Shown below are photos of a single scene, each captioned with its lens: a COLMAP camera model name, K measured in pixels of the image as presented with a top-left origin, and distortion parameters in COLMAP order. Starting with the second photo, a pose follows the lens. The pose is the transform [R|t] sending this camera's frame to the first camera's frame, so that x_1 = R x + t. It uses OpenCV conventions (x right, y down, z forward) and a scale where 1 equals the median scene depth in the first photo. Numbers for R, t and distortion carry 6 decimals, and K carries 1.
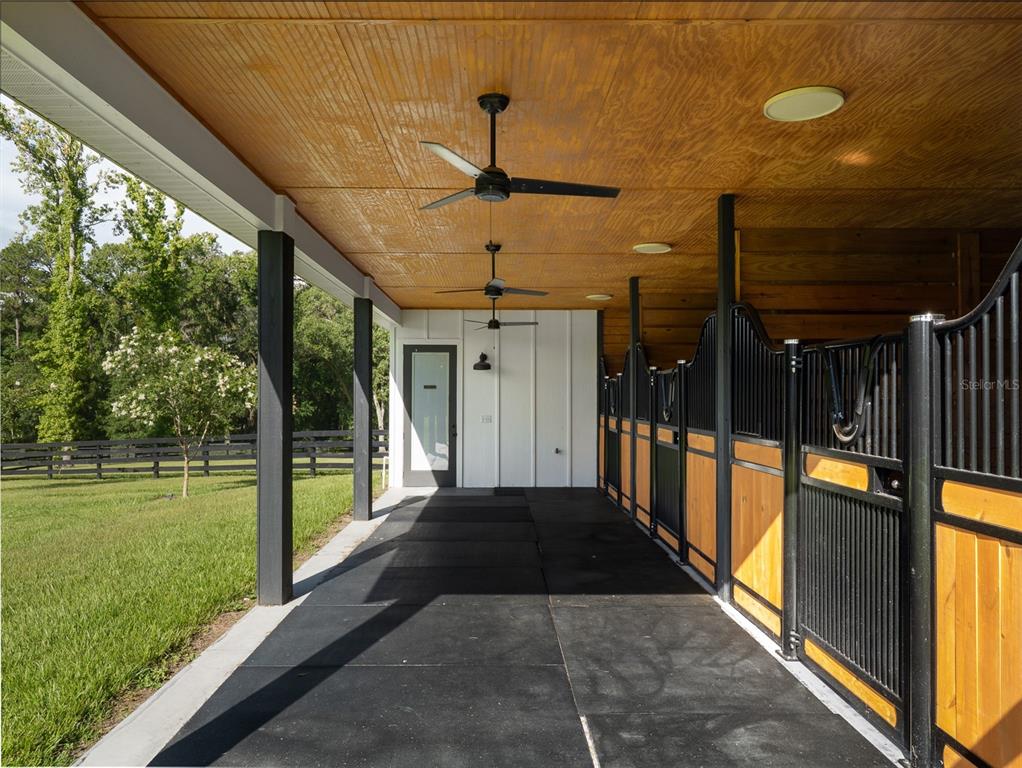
lens RADIAL K [[752.0, 0, 511.0], [0, 752.0, 384.0], [0, 0, 1]] dist [0.000326, 0.000820]
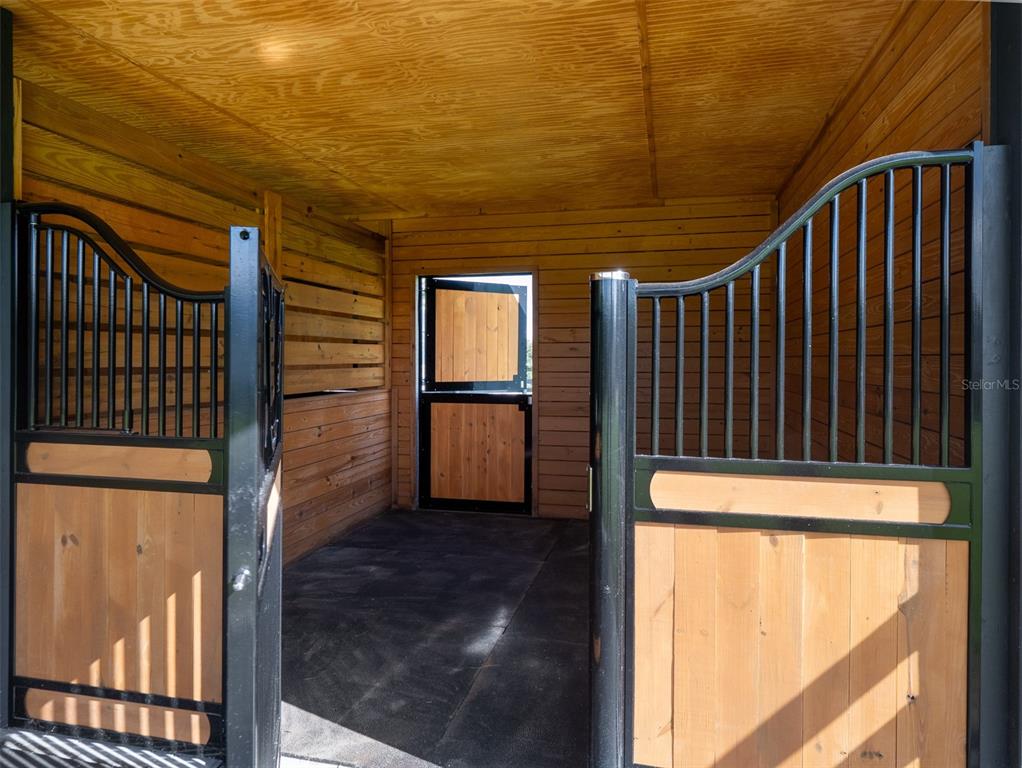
lens RADIAL K [[582.4, 0, 513.7], [0, 582.4, 358.1], [0, 0, 1]] dist [0.000306, -0.000114]
pose [[0.228947, -0.002890, 0.973435, -0.066221], [-0.021630, 0.999734, 0.008055, -0.000603], [-0.973199, -0.022900, 0.228823, 0.685333]]
